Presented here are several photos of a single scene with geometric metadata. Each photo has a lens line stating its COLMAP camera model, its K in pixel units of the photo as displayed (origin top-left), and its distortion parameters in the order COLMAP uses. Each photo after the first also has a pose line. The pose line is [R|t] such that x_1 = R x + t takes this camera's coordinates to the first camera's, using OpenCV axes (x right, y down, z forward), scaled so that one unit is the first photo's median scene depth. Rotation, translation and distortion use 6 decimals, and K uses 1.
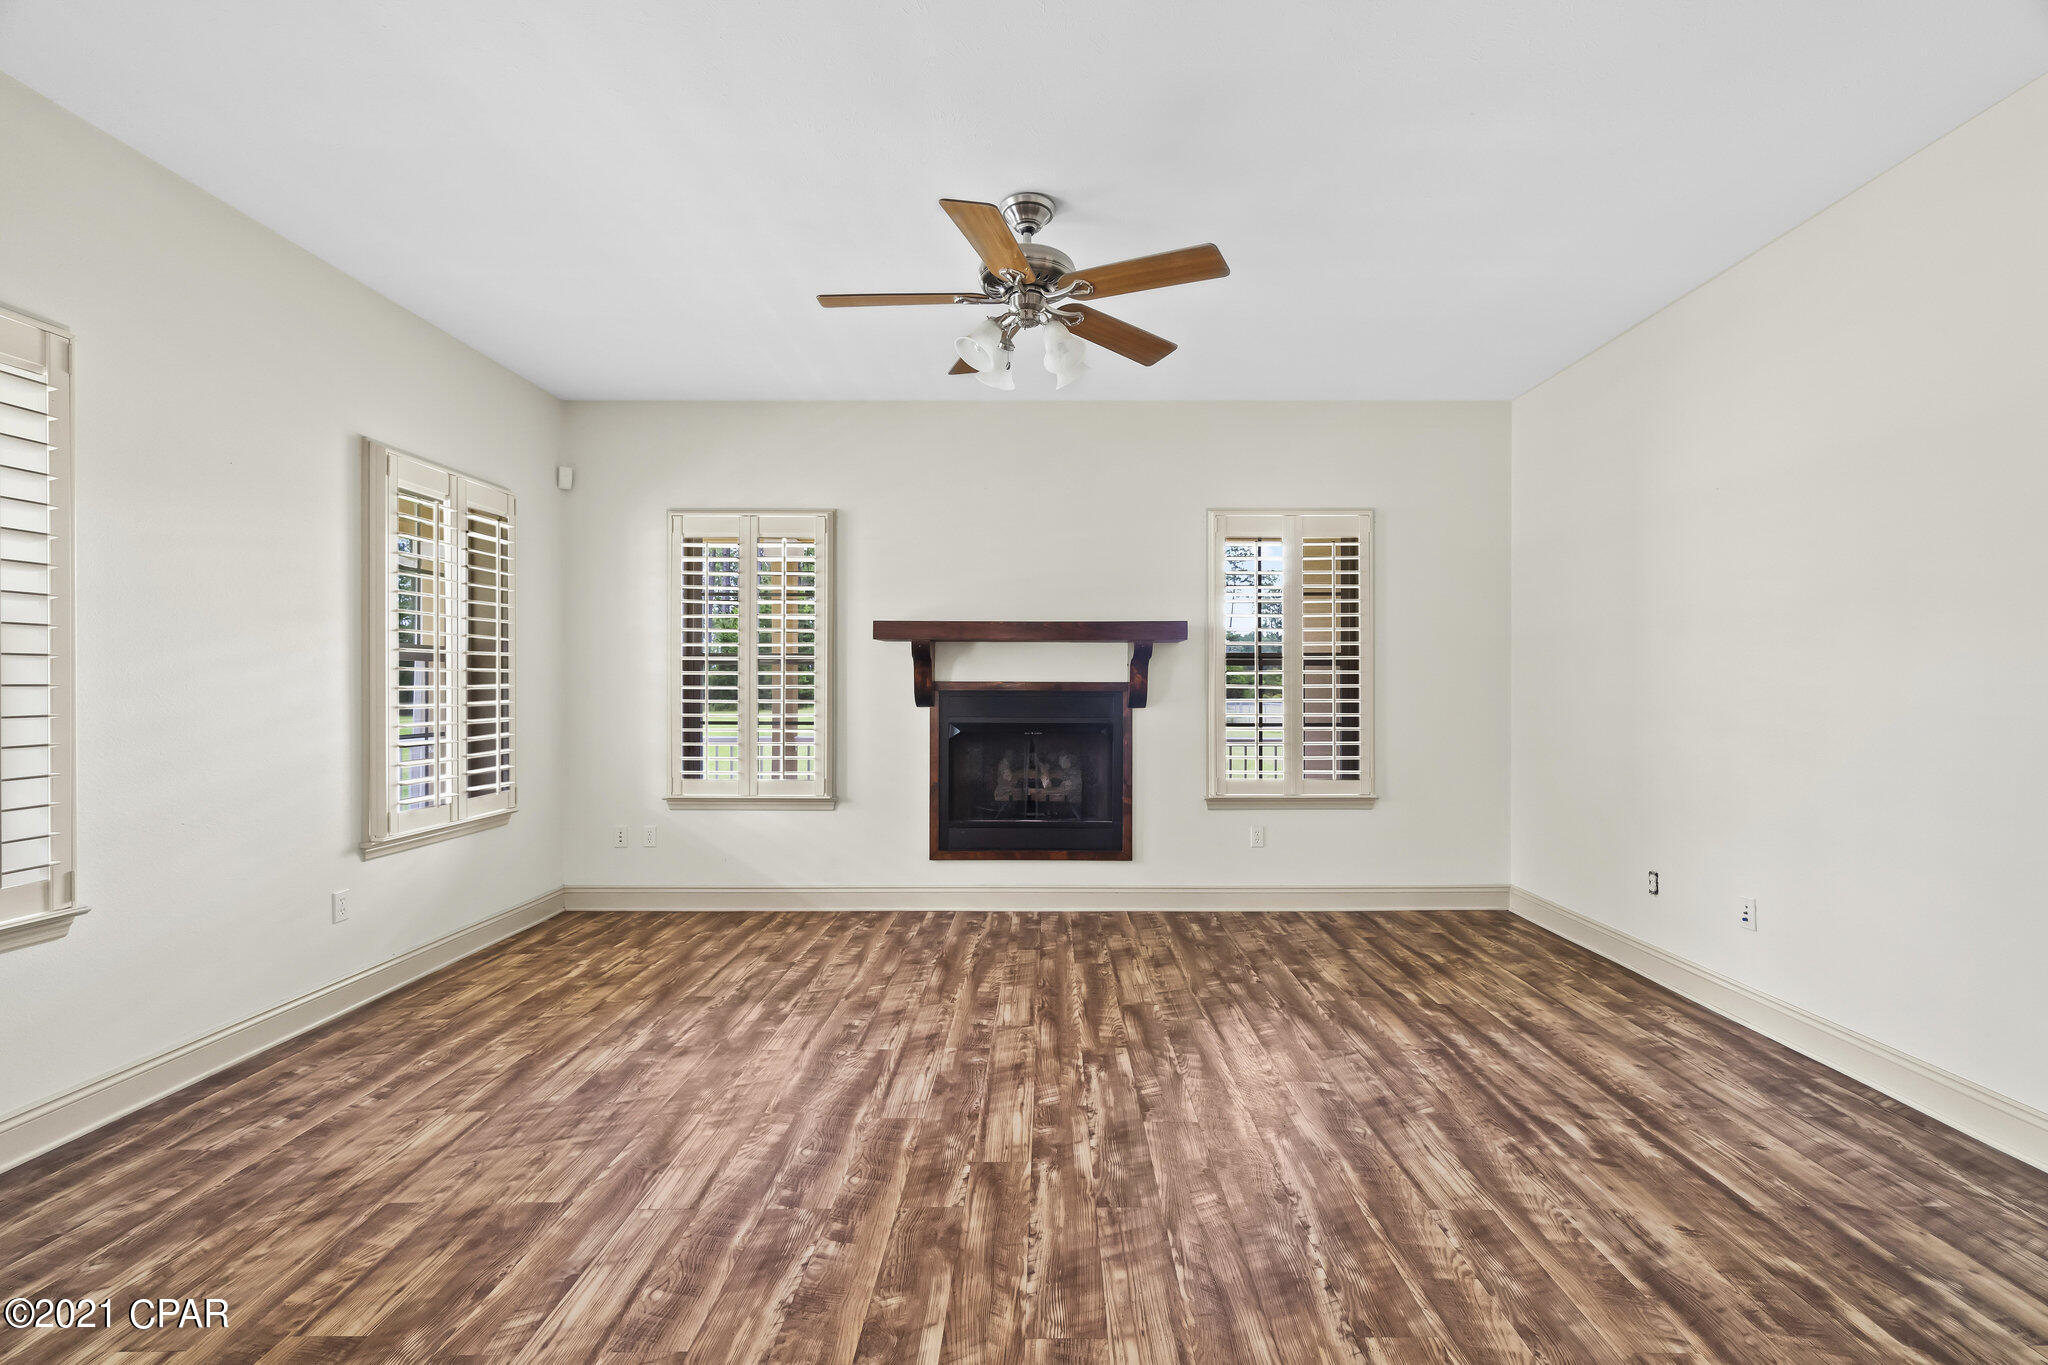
lens RADIAL K [[890.9, 0, 1050.4], [0, 890.9, 690.4], [0, 0, 1]] dist [-0.003872, 0.000781]
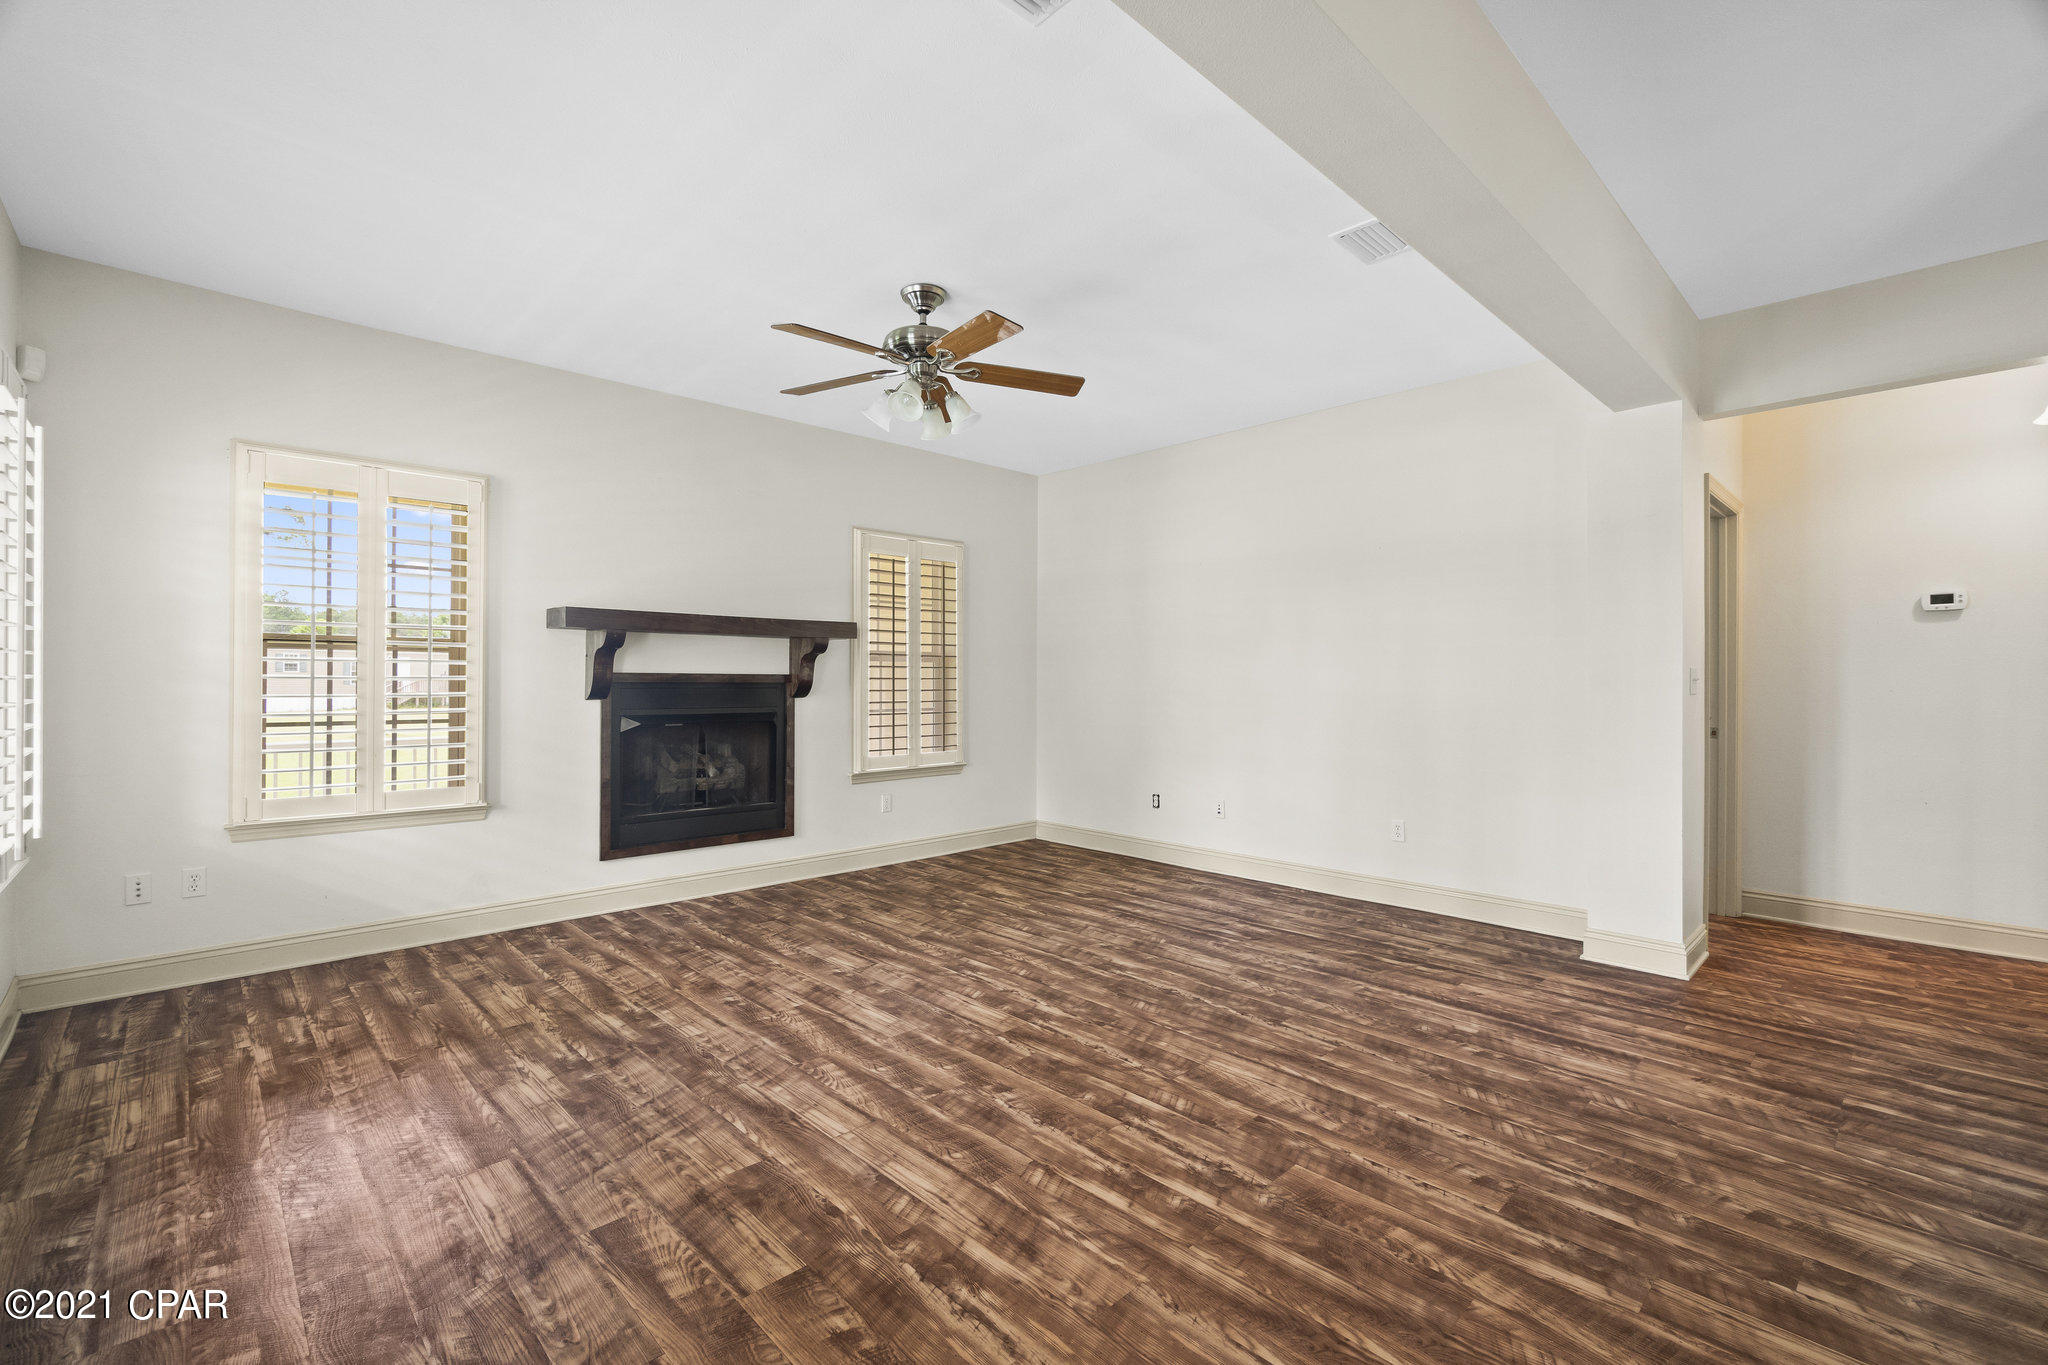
lens RADIAL K [[882.4, 0, 1027.7], [0, 882.4, 685.3], [0, 0, 1]] dist [-0.003603, 0.000963]
pose [[0.720303, -0.002504, 0.693655, -0.678490], [0.000531, 0.999995, 0.003059, 0.001116], [-0.693660, -0.001836, 0.720301, 0.010794]]
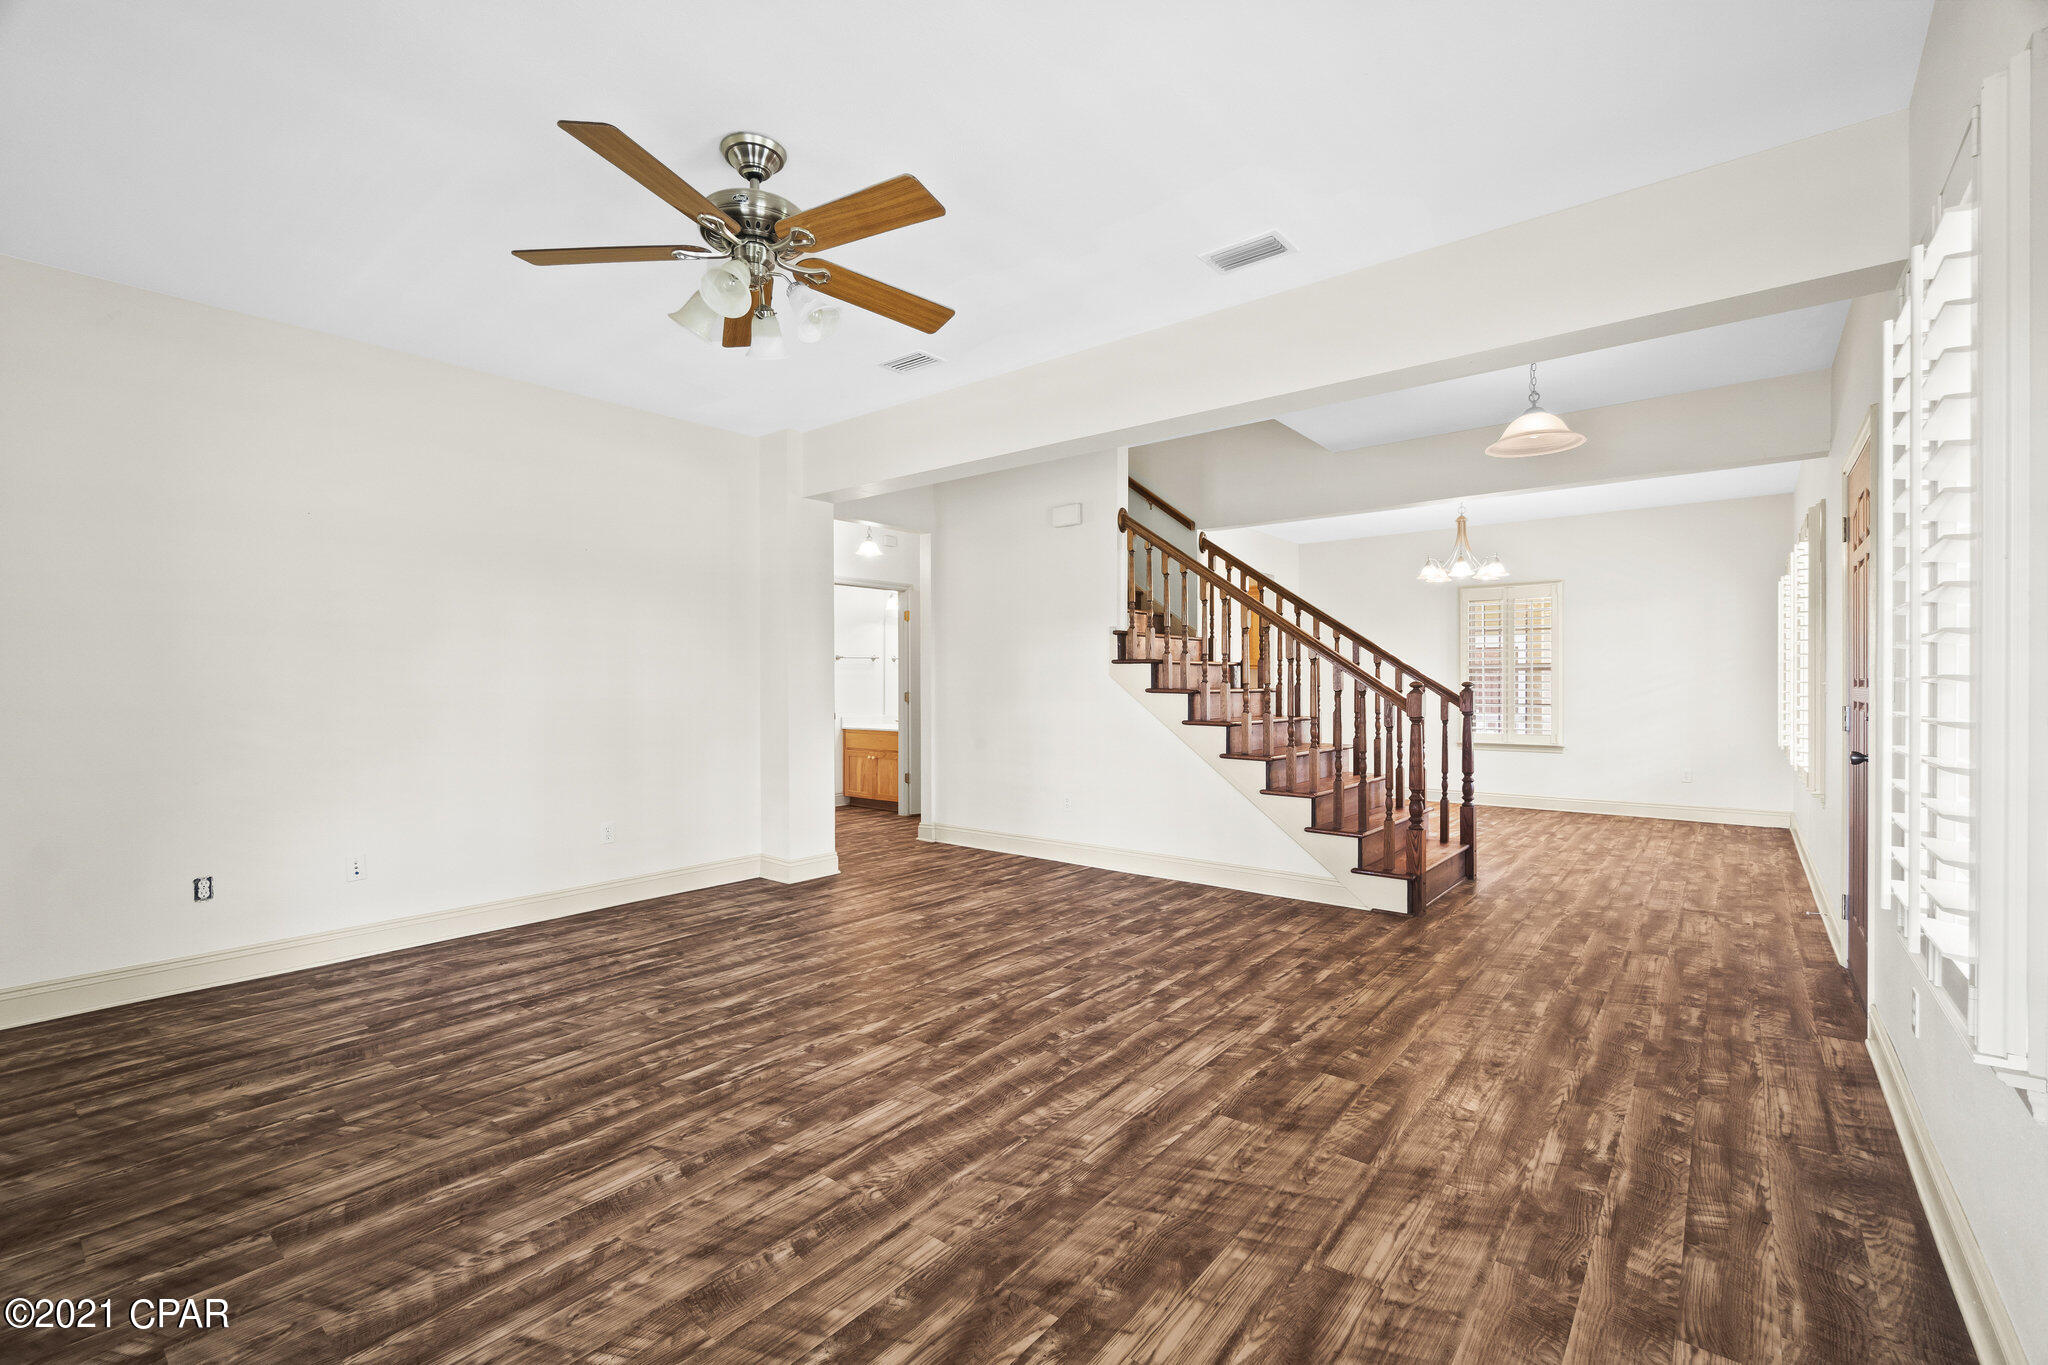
lens RADIAL K [[882.4, 0, 1027.7], [0, 882.4, 685.3], [0, 0, 1]] dist [-0.003603, 0.000963]
pose [[-0.778220, 0.000870, 0.627991, -0.703459], [0.006249, 0.999960, 0.006358, -0.005546], [-0.627960, 0.008872, -0.778195, 1.337752]]
